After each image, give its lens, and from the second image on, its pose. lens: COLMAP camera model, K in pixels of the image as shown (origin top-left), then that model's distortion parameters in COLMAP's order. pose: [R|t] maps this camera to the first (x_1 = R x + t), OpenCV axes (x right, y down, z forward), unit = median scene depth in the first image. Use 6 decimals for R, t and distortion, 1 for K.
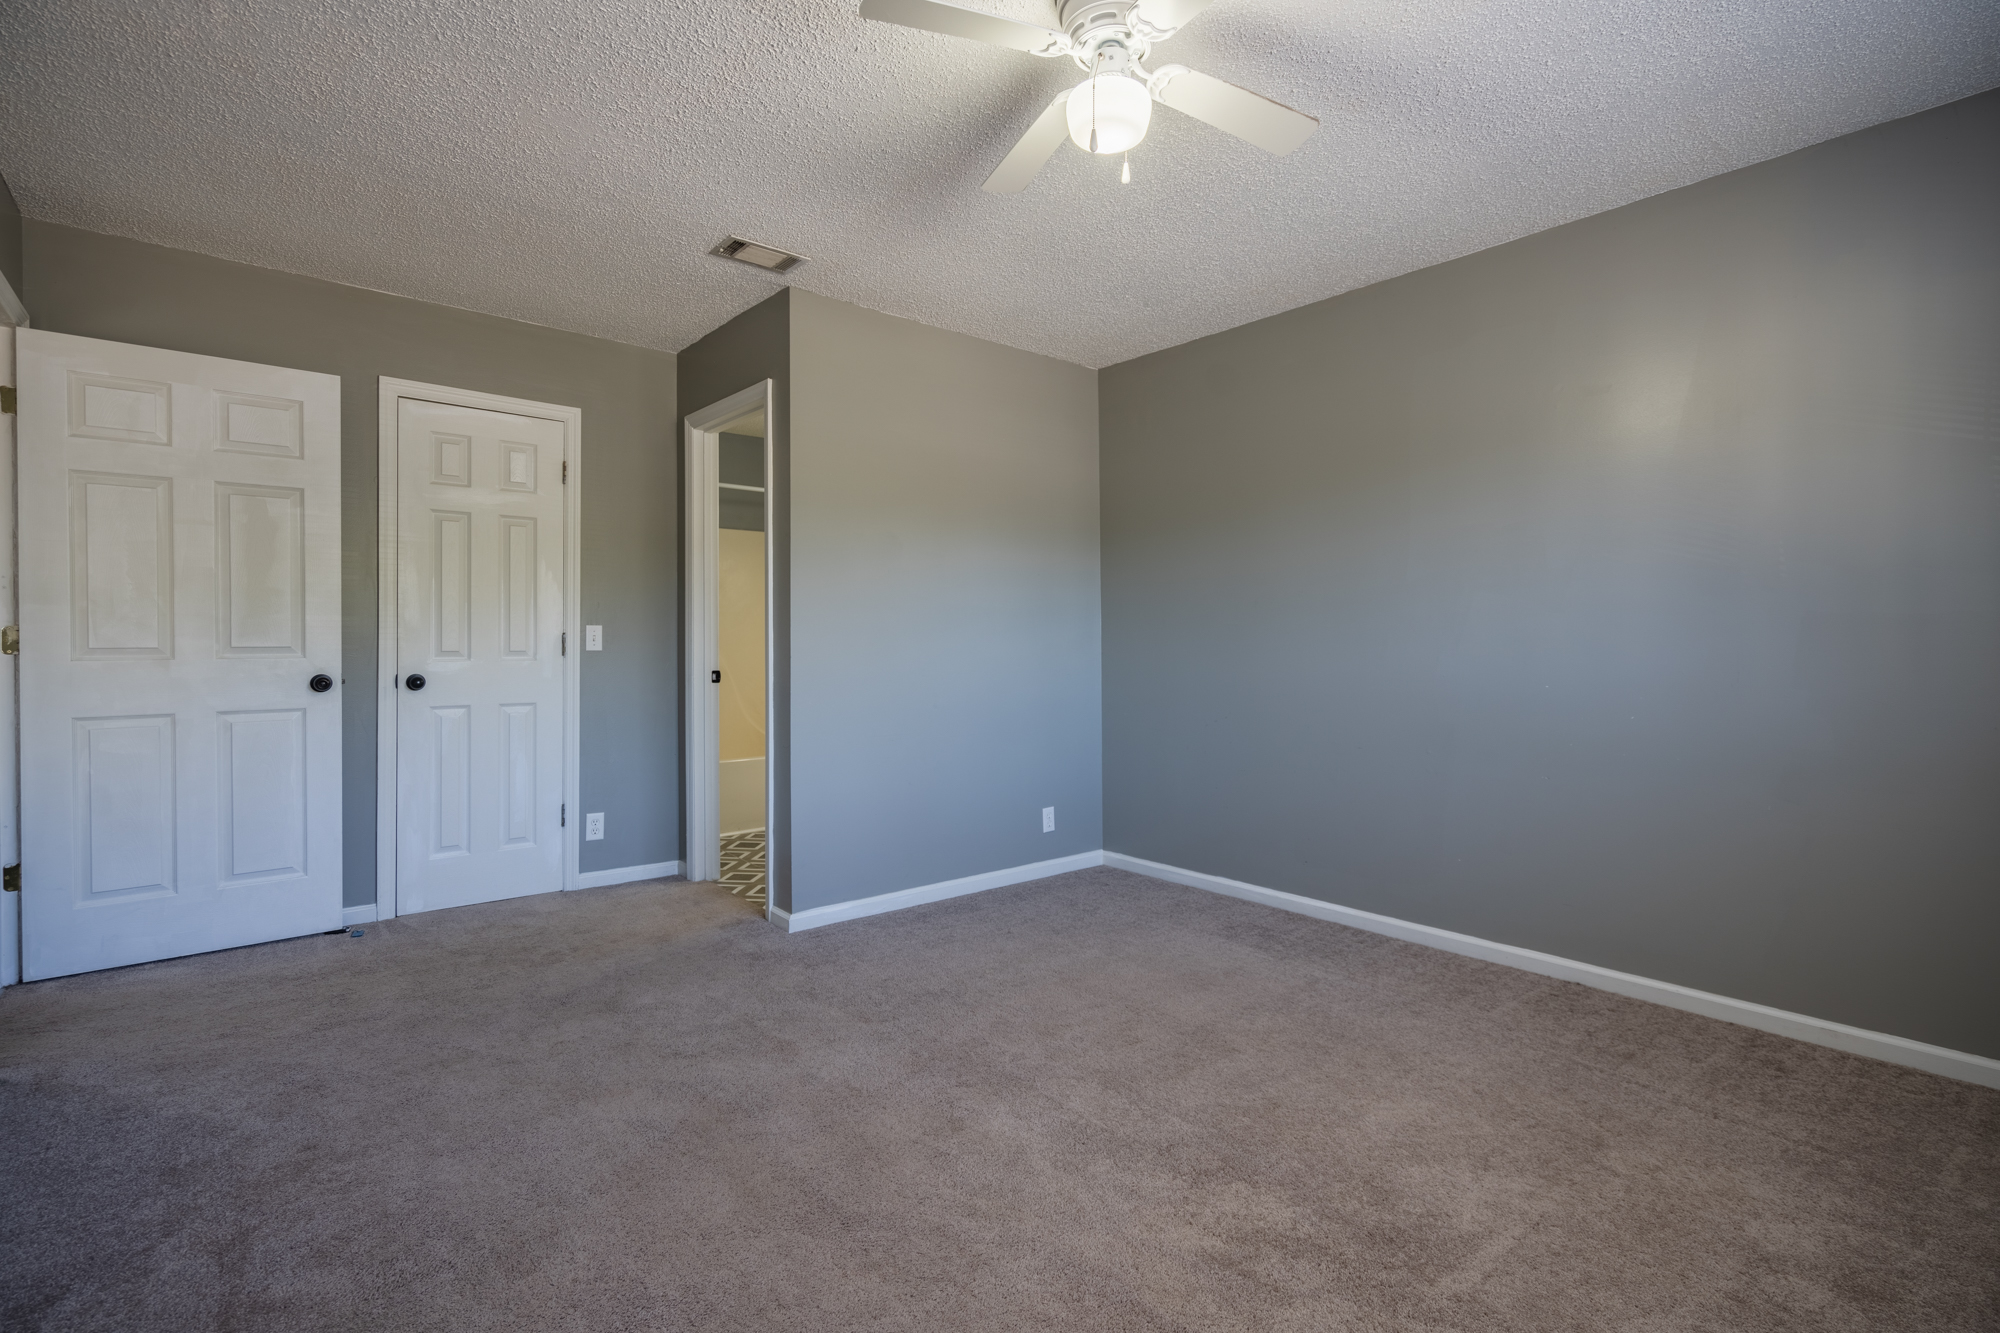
lens RADIAL K [[916.4, 0, 1007.5], [0, 916.4, 646.3], [0, 0, 1]] dist [-0.001026, -0.000081]
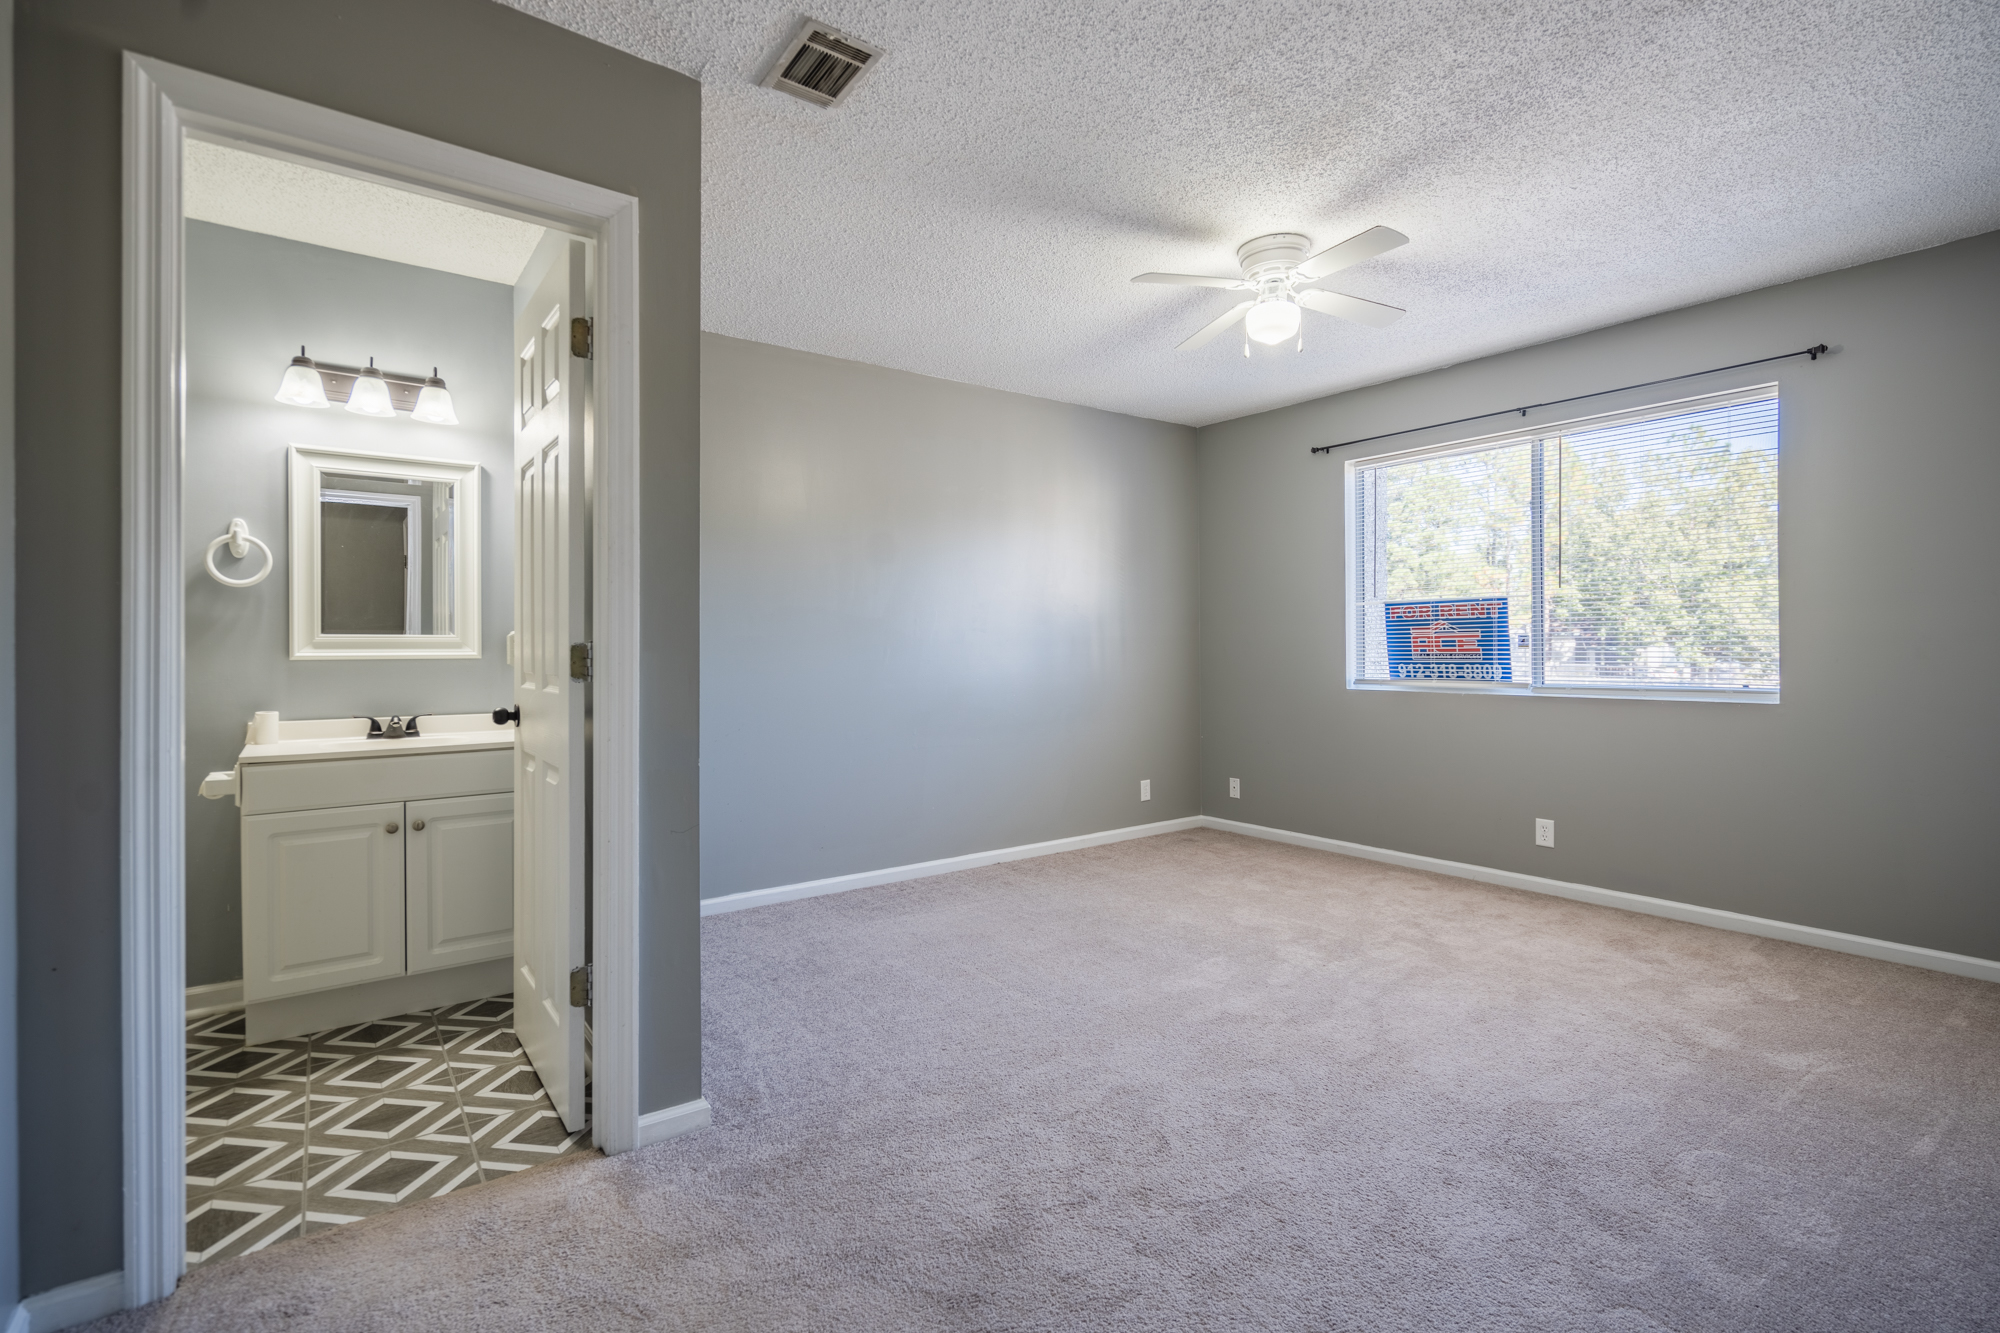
lens RADIAL K [[916.4, 0, 1007.5], [0, 916.4, 646.3], [0, 0, 1]] dist [-0.001026, -0.000081]
pose [[0.059112, 0.004249, 0.998242, -1.214708], [0.009933, 0.999939, -0.004845, -0.002542], [-0.998202, 0.010202, 0.059066, 1.107582]]
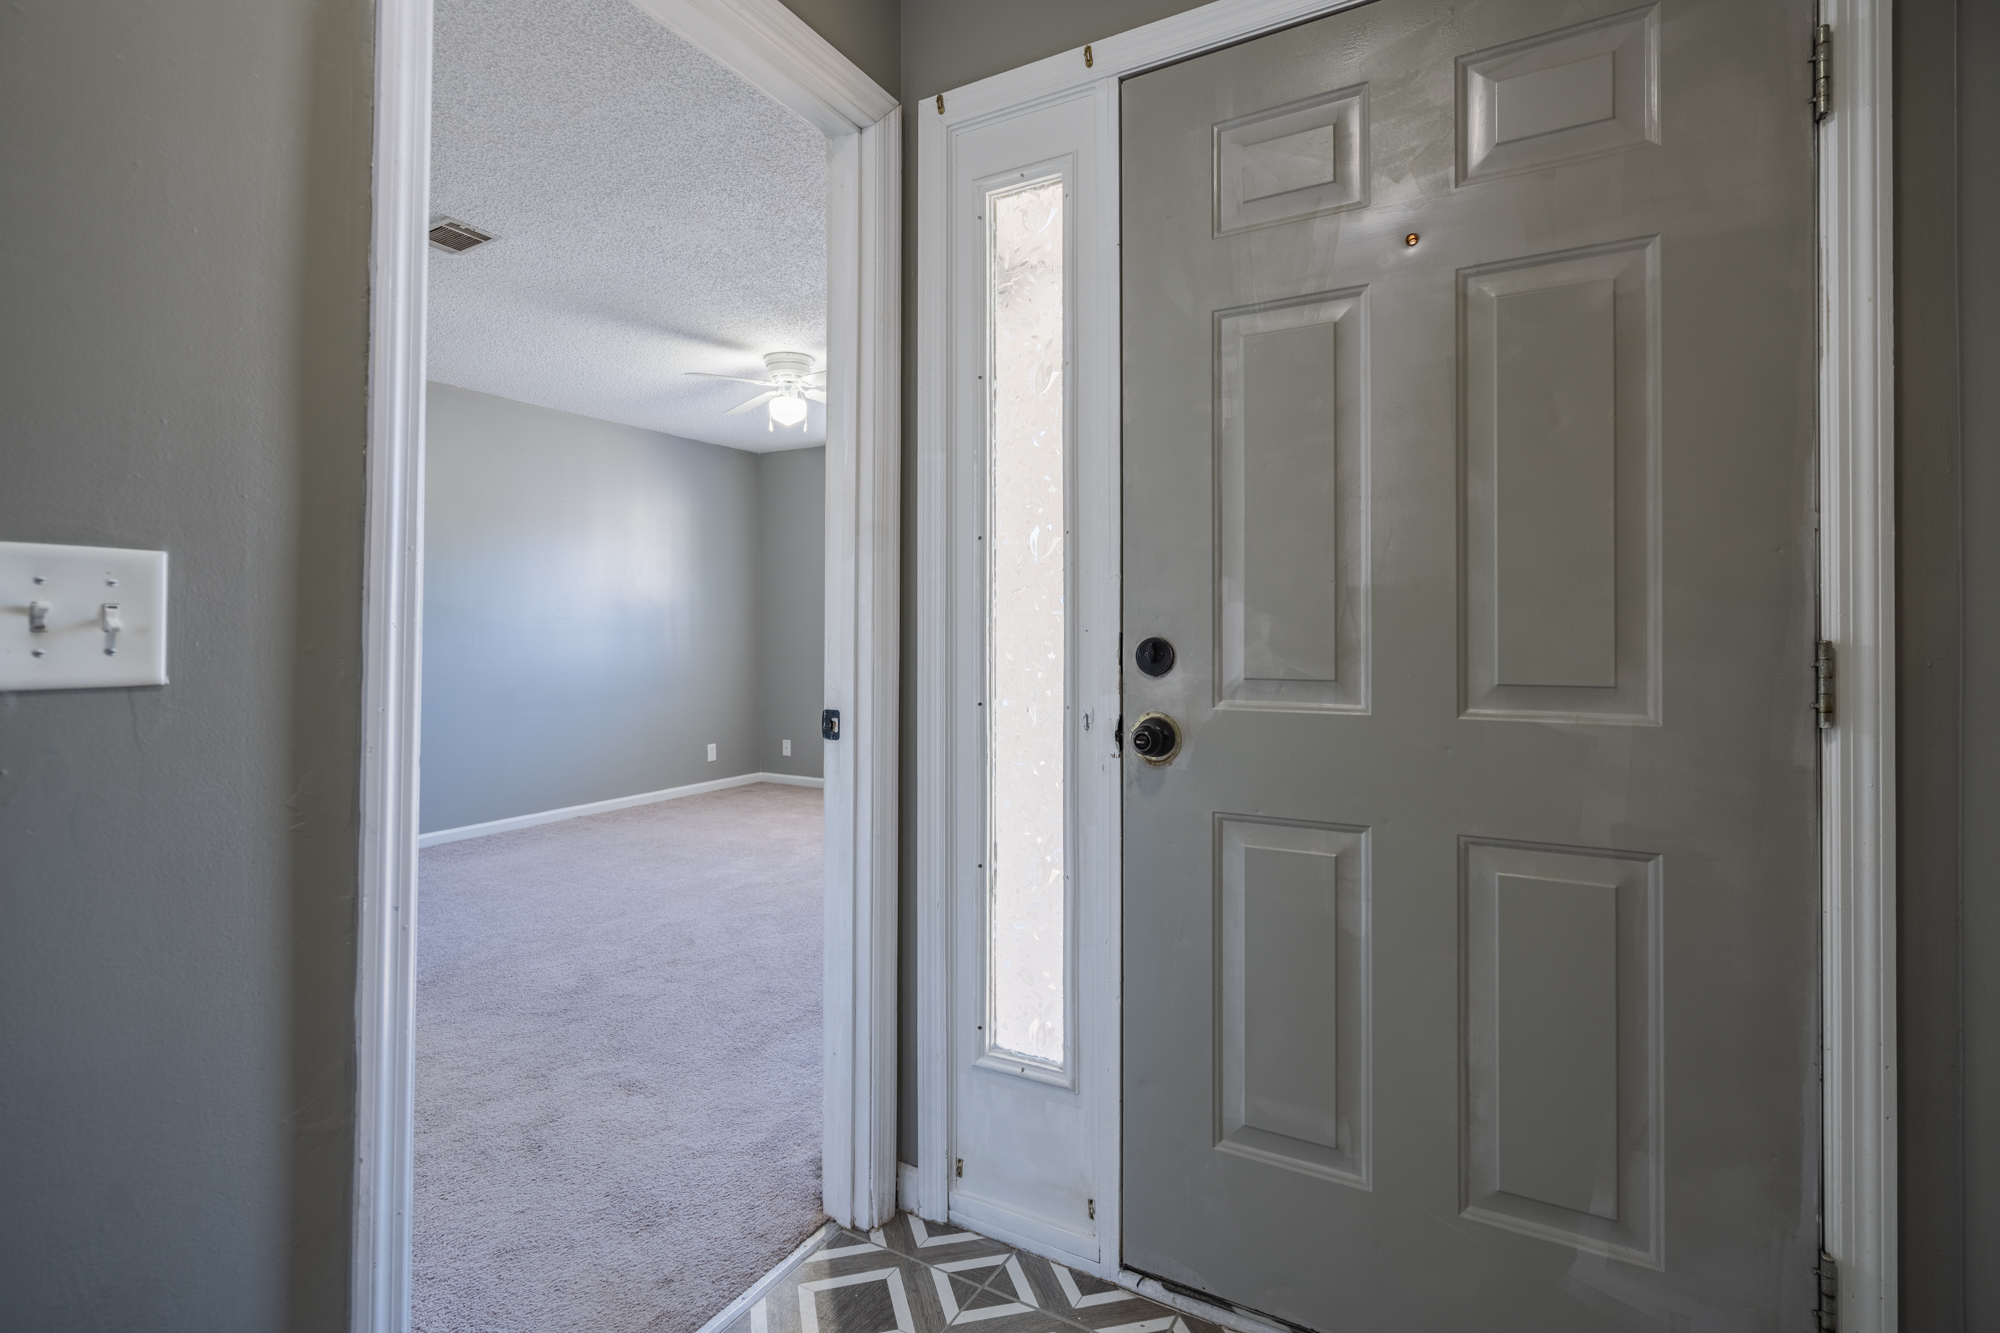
lens RADIAL K [[959.0, 0, 990.9], [0, 959.0, 632.0], [0, 0, 1]] dist [-0.001604, 0.000066]
pose [[-0.330785, 0.004963, 0.943693, -1.598076], [0.006132, 0.999976, -0.003110, -0.001048], [-0.943686, 0.004758, -0.330808, 1.083164]]
